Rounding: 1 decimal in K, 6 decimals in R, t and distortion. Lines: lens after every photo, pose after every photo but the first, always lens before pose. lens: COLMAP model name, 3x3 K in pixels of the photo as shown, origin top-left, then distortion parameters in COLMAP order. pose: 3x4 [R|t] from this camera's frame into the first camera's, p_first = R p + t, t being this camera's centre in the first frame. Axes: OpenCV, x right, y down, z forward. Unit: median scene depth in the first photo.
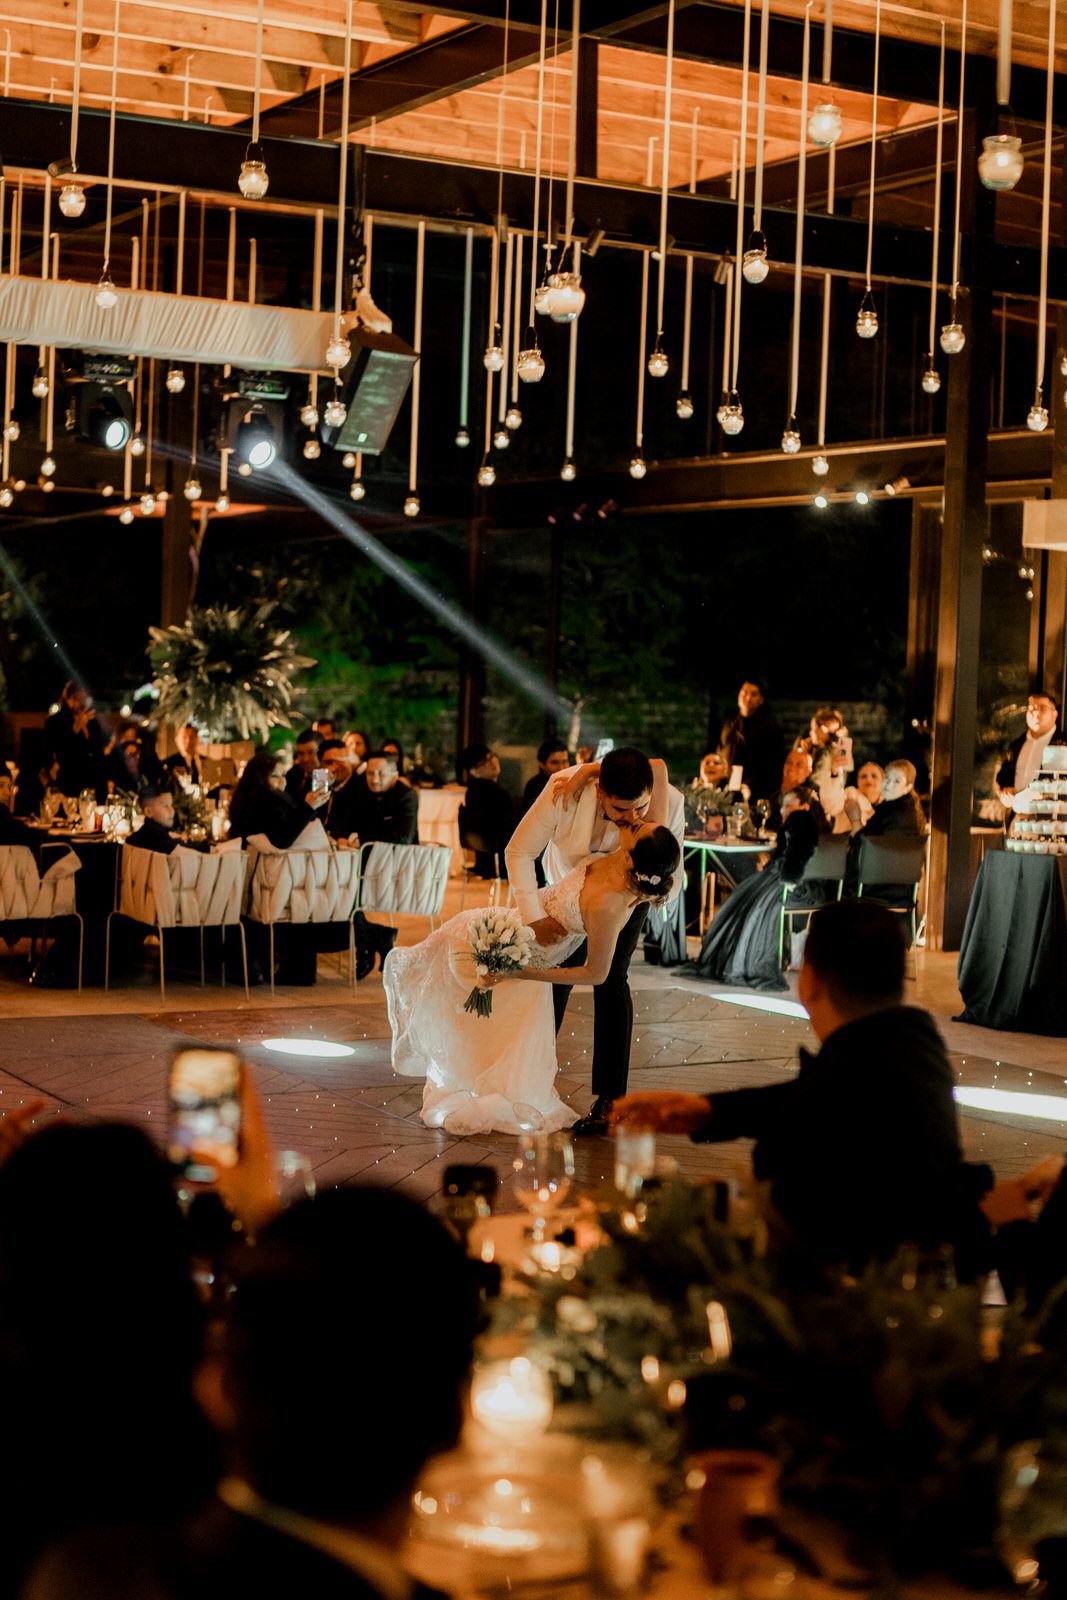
lens RADIAL K [[2357.3, 0, 530.5], [0, 2357.3, 801.3], [0, 0, 1]] dist [0.003562, 0.000000]
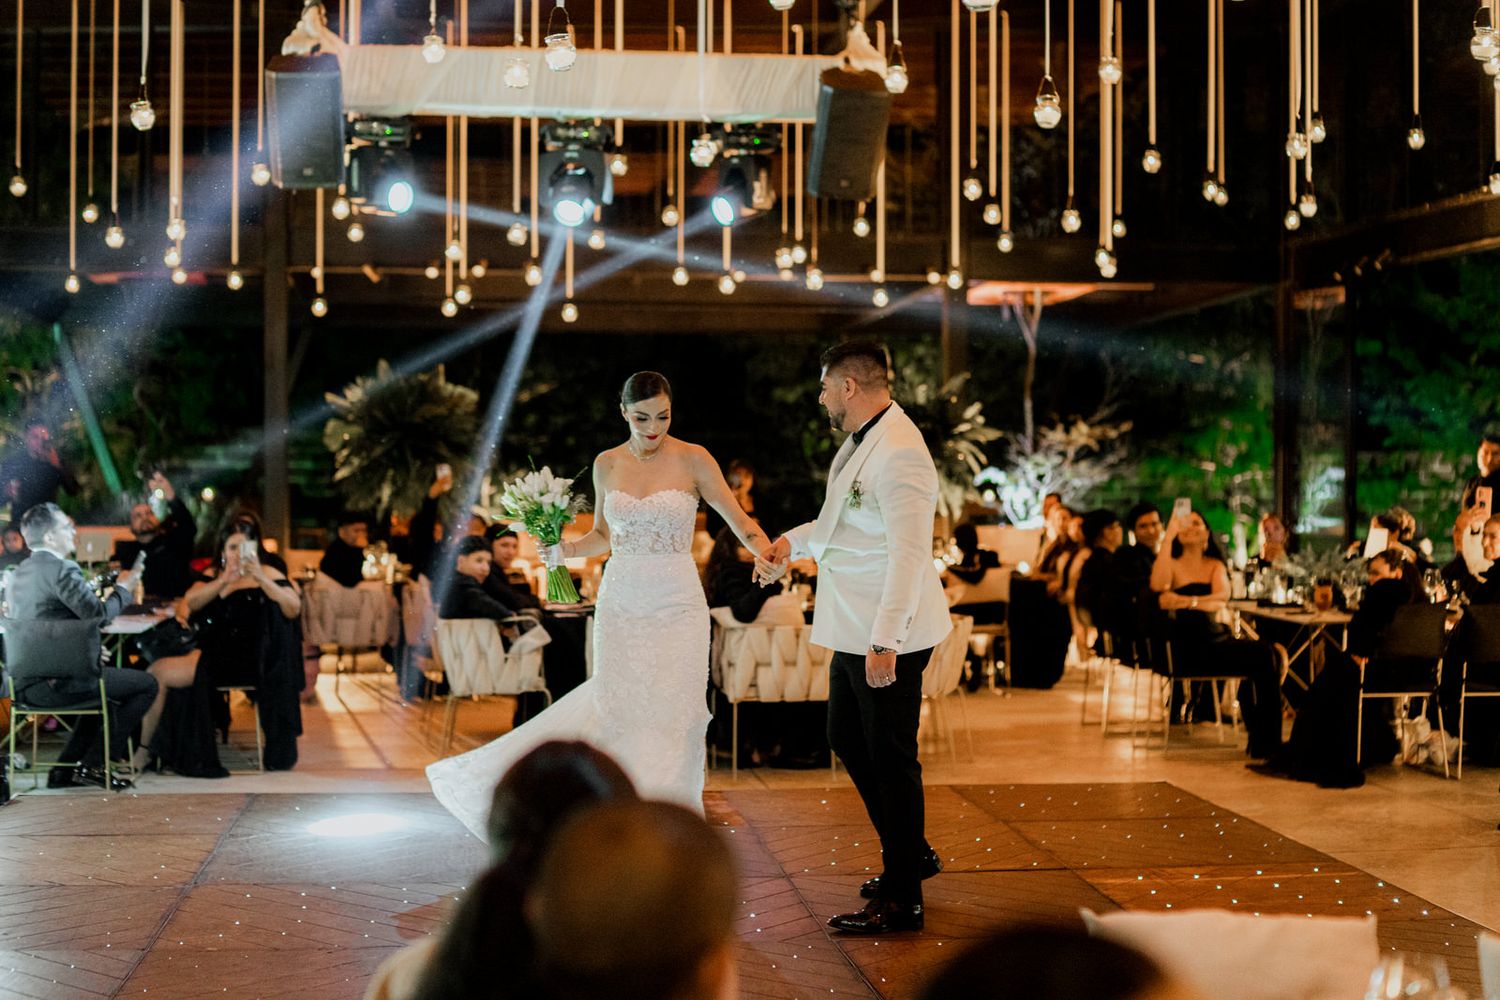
lens RADIAL K [[2210.0, 0, 751.7], [0, 2210.0, 499.1], [0, 0, 1]] dist [0.003562, 0.000000]
pose [[0.917384, -0.025902, -0.397158, 0.207952], [0.008525, 0.998930, -0.045458, 0.009366], [0.397911, 0.038316, 0.916624, 0.159870]]
